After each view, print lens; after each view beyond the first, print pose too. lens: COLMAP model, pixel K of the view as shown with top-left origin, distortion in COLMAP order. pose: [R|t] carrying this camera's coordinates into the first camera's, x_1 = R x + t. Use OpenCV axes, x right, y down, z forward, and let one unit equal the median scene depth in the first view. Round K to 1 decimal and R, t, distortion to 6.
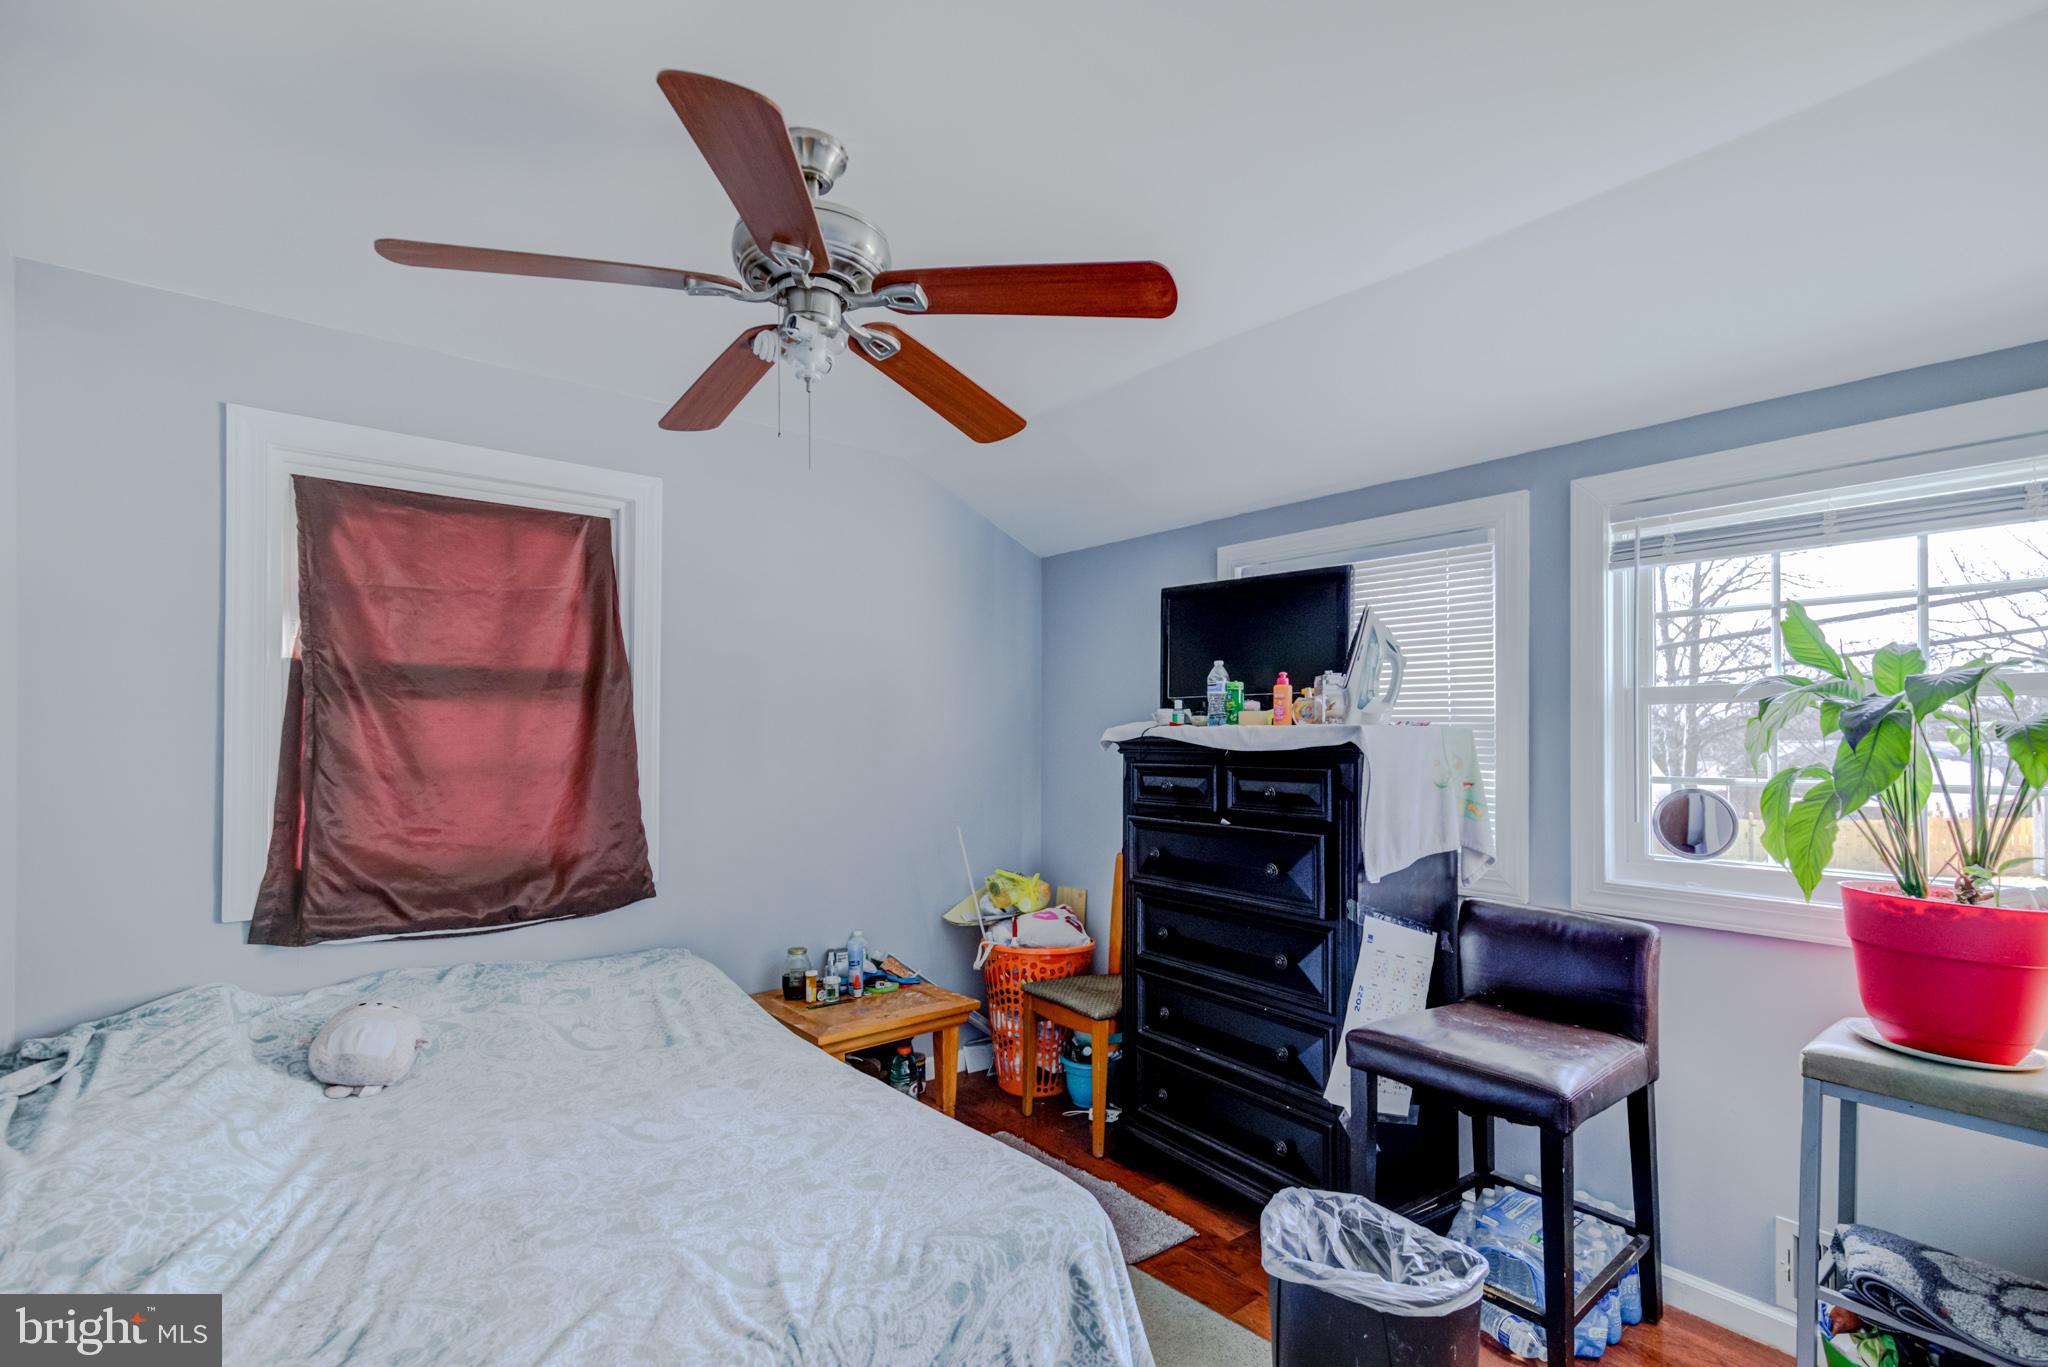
lens RADIAL K [[931.9, 0, 1031.9], [0, 931.9, 706.5], [0, 0, 1]] dist [0.011628, 0.000456]
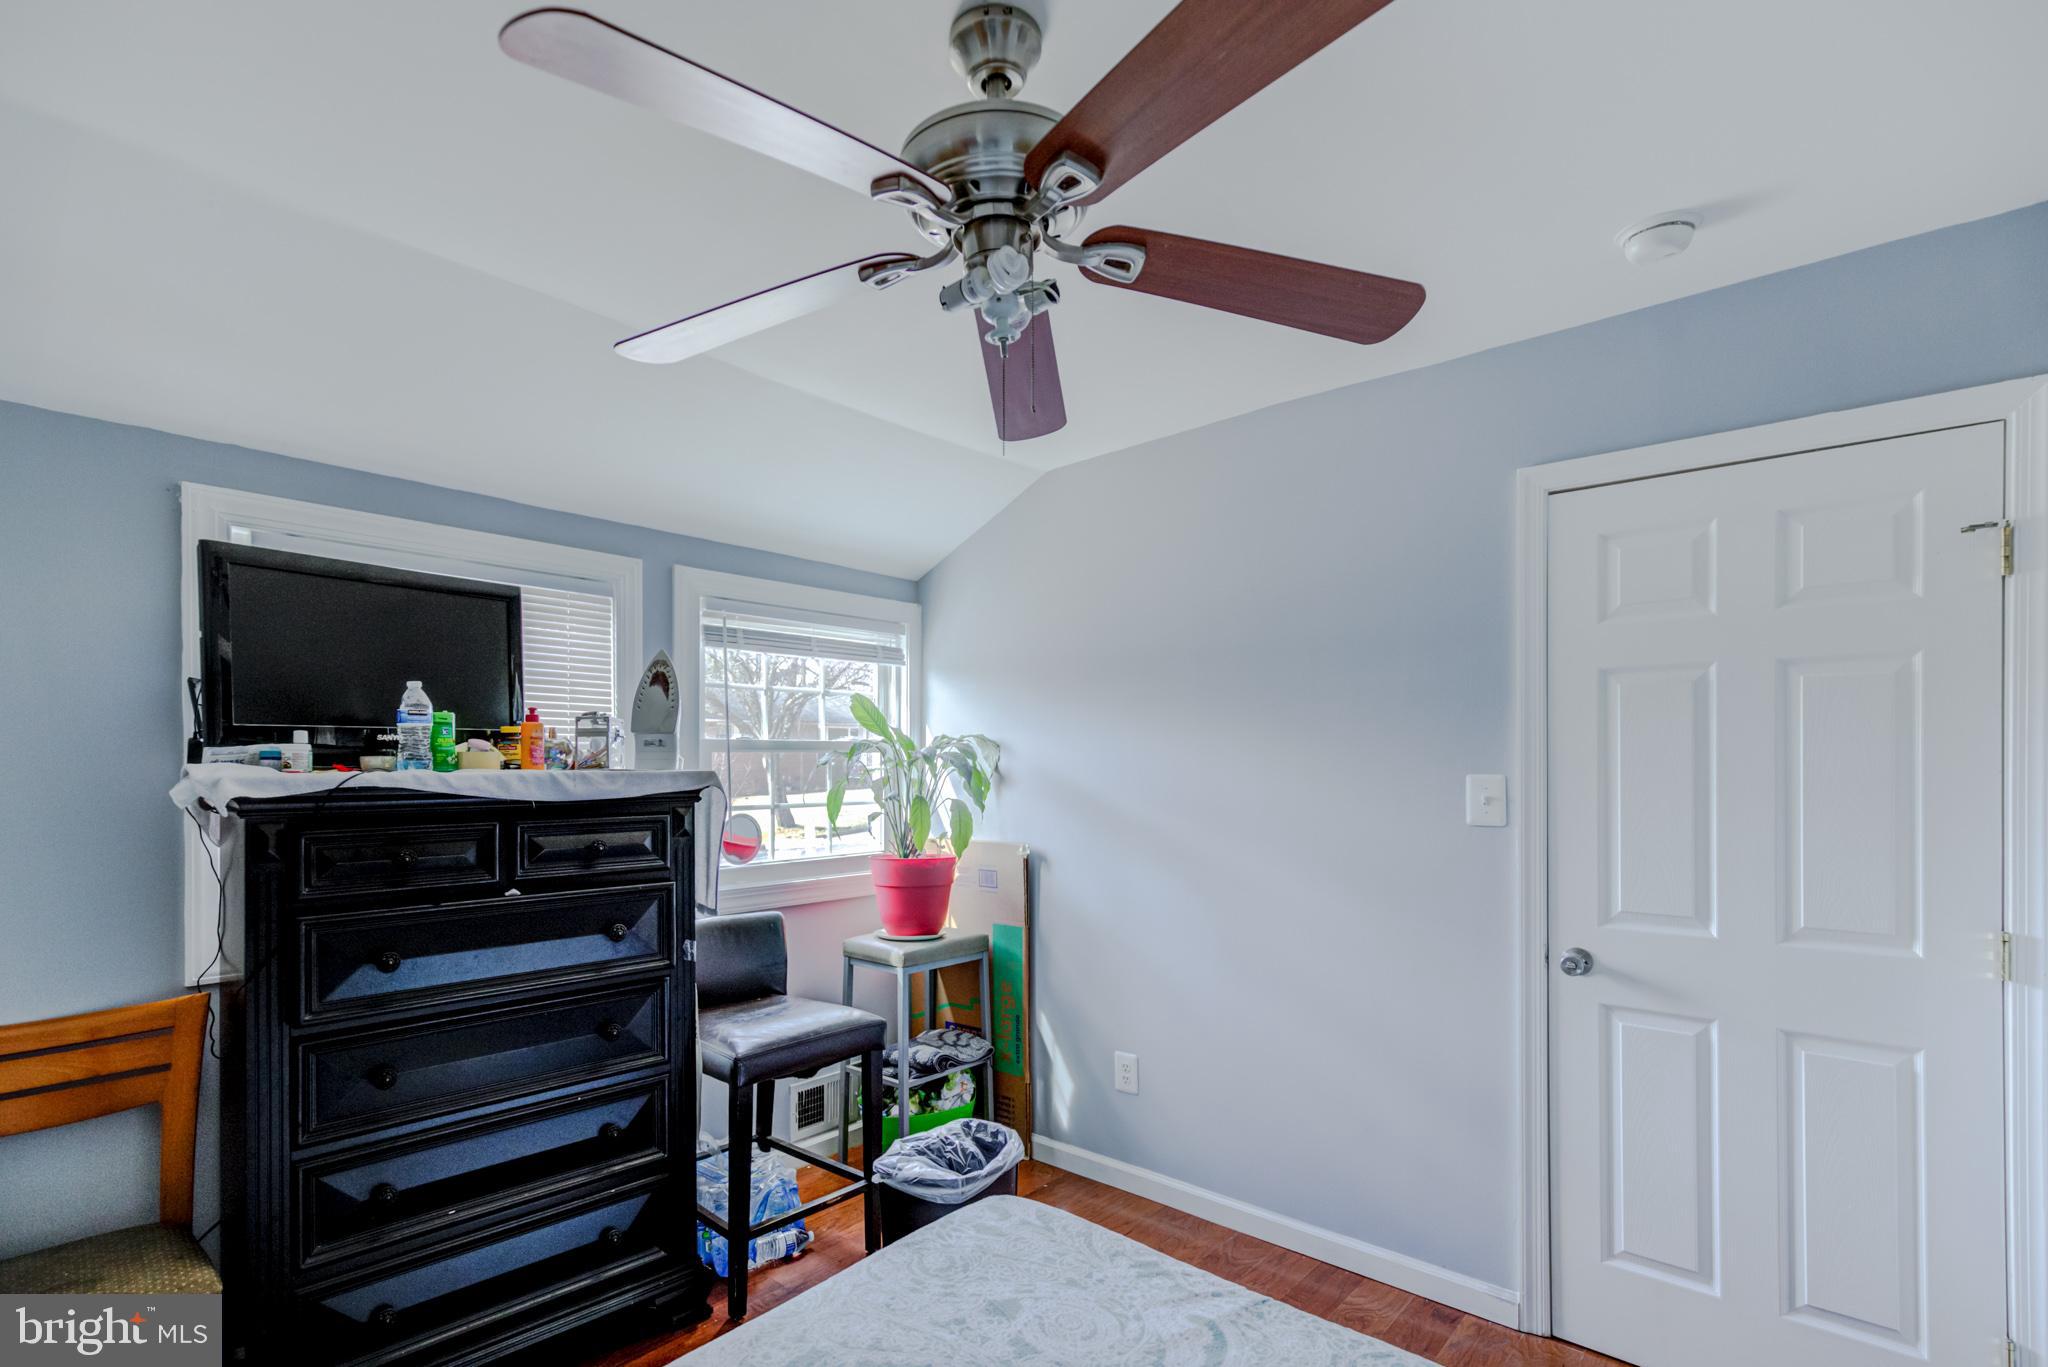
lens RADIAL K [[918.2, 0, 1016.8], [0, 918.2, 770.0], [0, 0, 1]] dist [0.000347, 0.000073]
pose [[-0.187113, -0.003876, 0.982331, -0.663994], [-0.008124, 0.999964, 0.002399, 0.015518], [-0.982305, -0.007531, -0.187137, 0.787657]]
